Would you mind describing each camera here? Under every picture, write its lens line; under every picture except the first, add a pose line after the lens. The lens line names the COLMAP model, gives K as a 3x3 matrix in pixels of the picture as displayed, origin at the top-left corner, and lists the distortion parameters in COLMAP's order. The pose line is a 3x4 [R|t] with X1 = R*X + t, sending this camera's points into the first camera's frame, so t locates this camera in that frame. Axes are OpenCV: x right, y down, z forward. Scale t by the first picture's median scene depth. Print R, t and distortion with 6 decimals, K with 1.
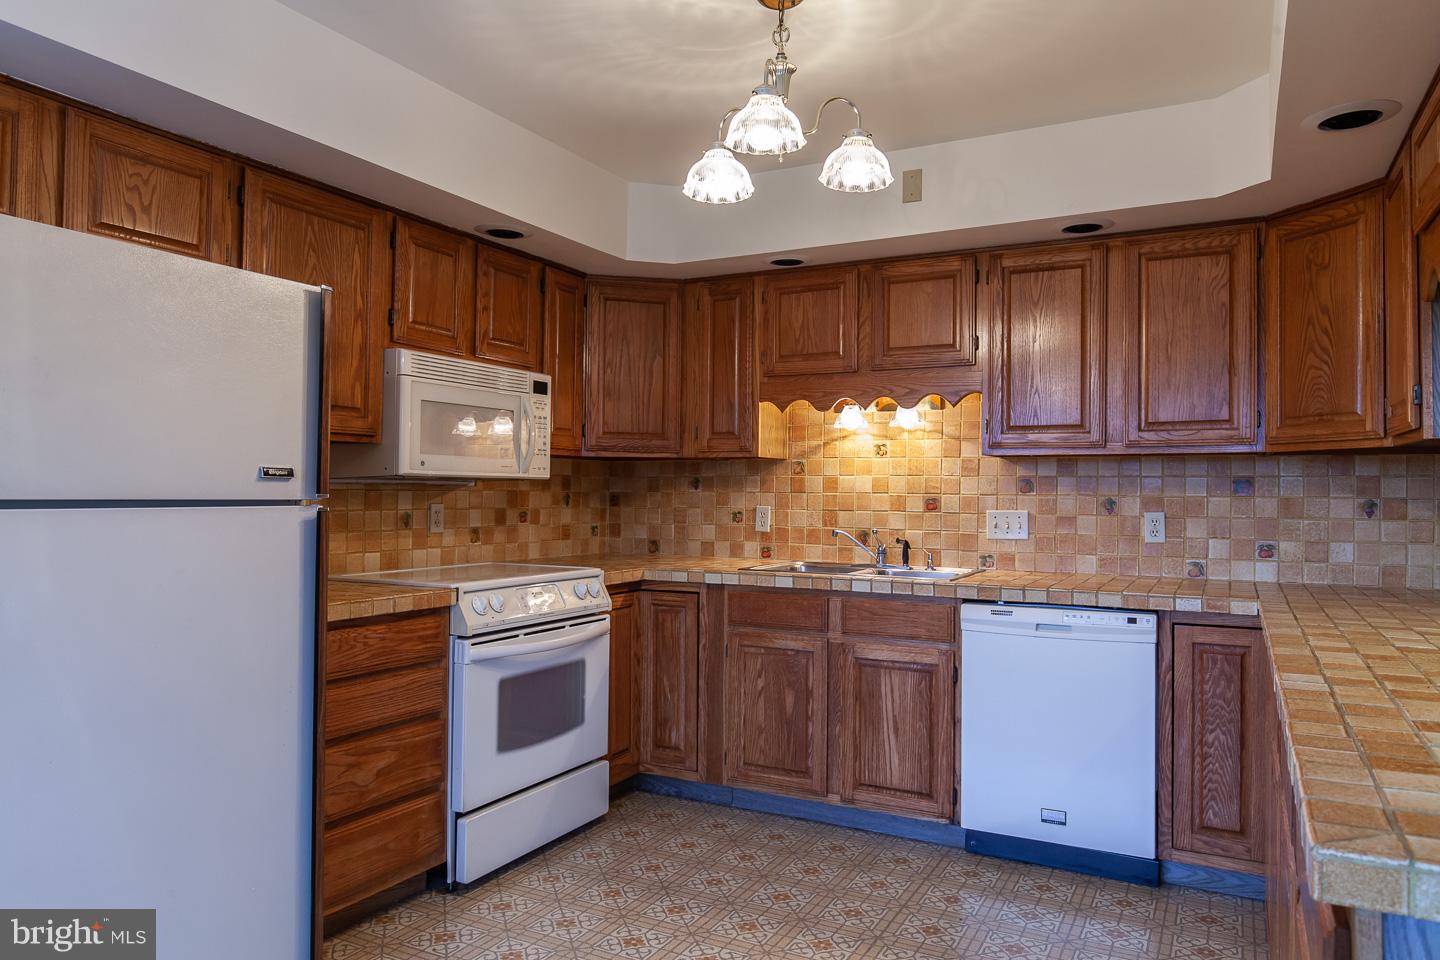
lens RADIAL K [[963.6, 0, 720.0], [0, 963.6, 480.0], [0, 0, 1]] dist [-0.000246, -0.001933]
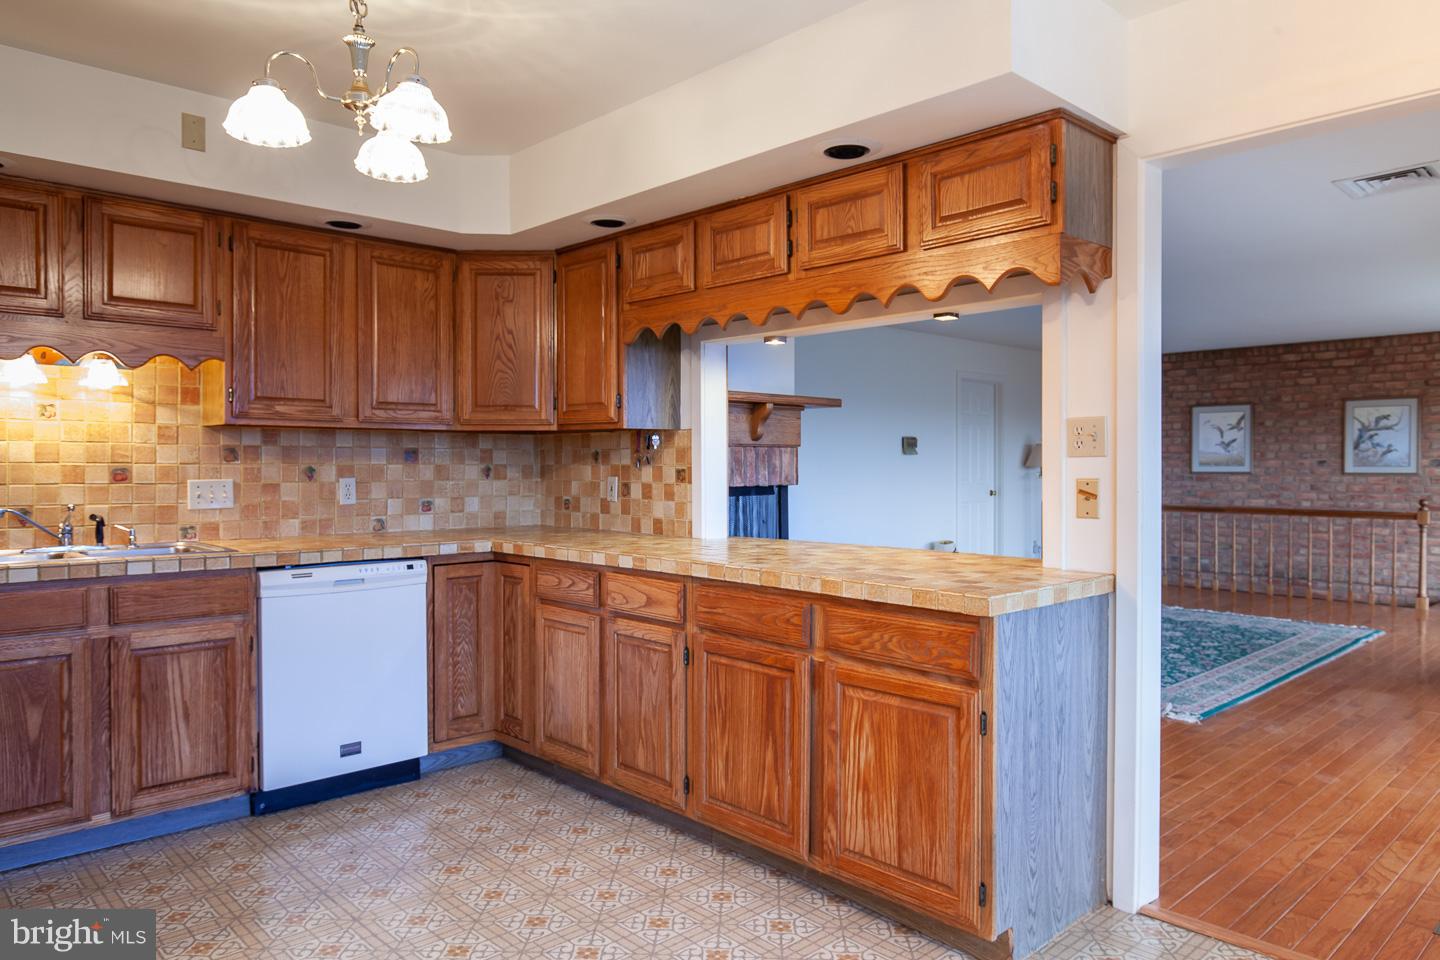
lens RADIAL K [[963.6, 0, 720.0], [0, 963.6, 480.0], [0, 0, 1]] dist [-0.000246, -0.001933]
pose [[0.326308, -0.022115, 0.945005, -0.526294], [-0.011558, 0.999558, 0.027383, -0.001111], [-0.945193, -0.019858, 0.325908, 0.212381]]
